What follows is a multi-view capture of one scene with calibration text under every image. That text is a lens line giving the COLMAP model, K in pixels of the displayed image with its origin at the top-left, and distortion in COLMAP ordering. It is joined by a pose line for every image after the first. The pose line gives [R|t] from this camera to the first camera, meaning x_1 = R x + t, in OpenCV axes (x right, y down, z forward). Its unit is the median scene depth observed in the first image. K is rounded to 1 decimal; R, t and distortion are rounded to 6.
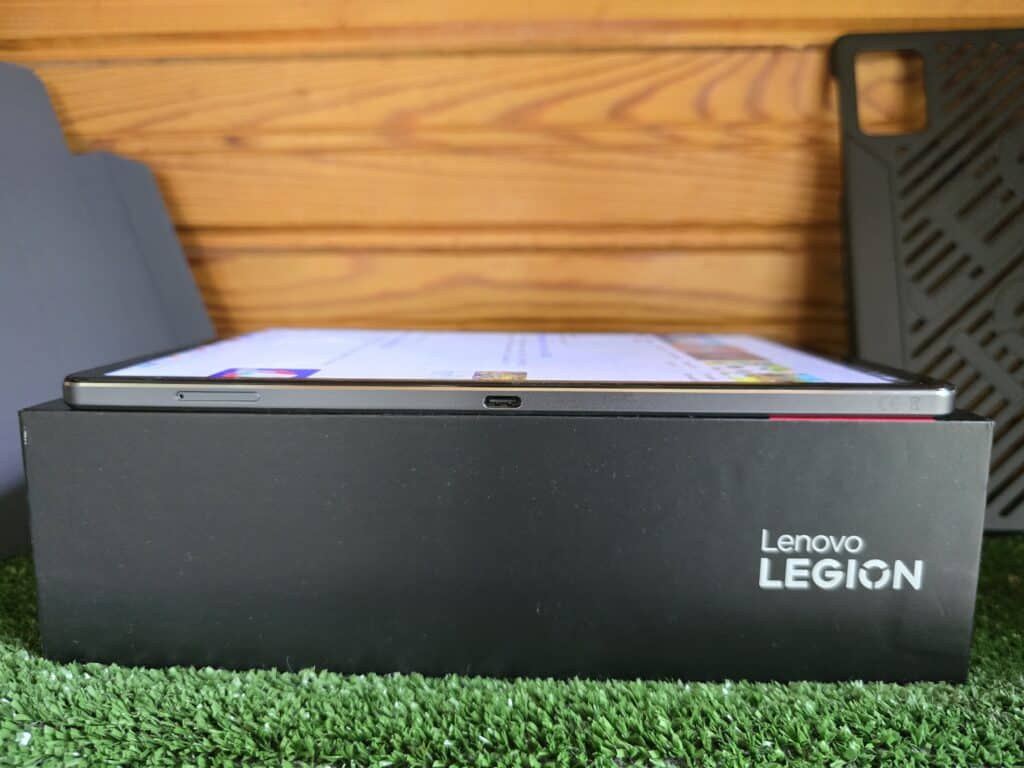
lens RADIAL K [[692.4, 0, 516.1], [0, 692.4, 384.1], [0, 0, 1]] dist [-0.011239, -0.004513]
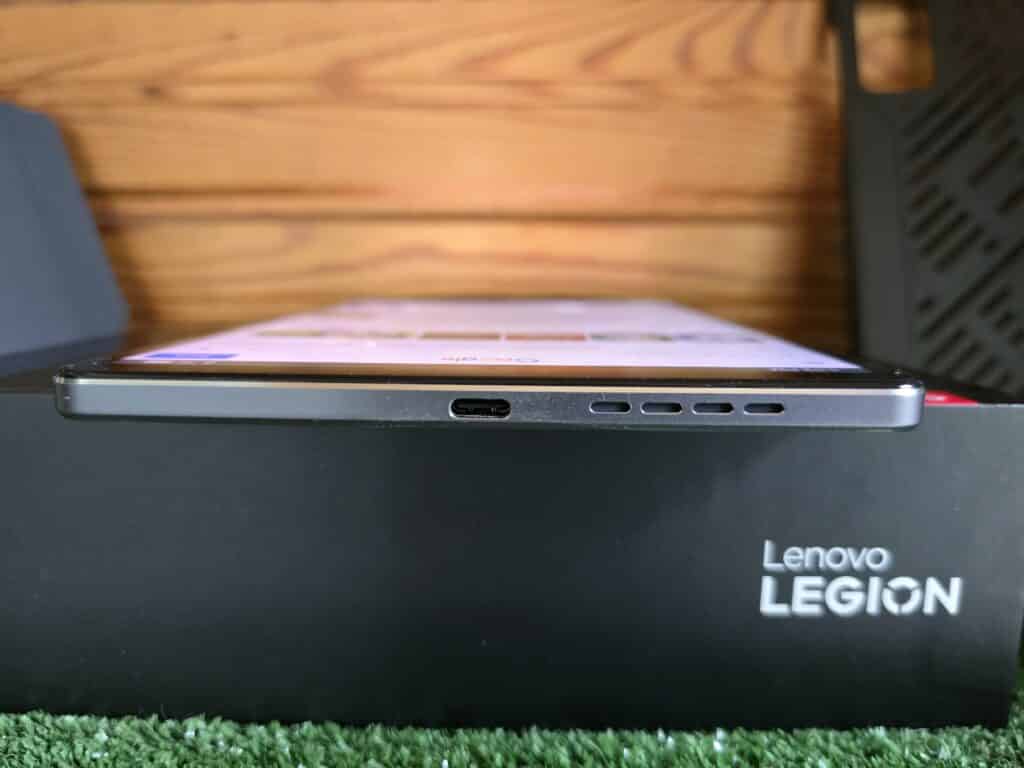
lens RADIAL K [[716.9, 0, 511.9], [0, 716.9, 383.8], [0, 0, 1]] dist [-0.035280, 0.000987]
pose [[0.999398, 0.004476, 0.034390, 0.034728], [-0.004692, 0.999970, 0.006194, 0.022709], [-0.034362, -0.006351, 0.999389, 0.186432]]
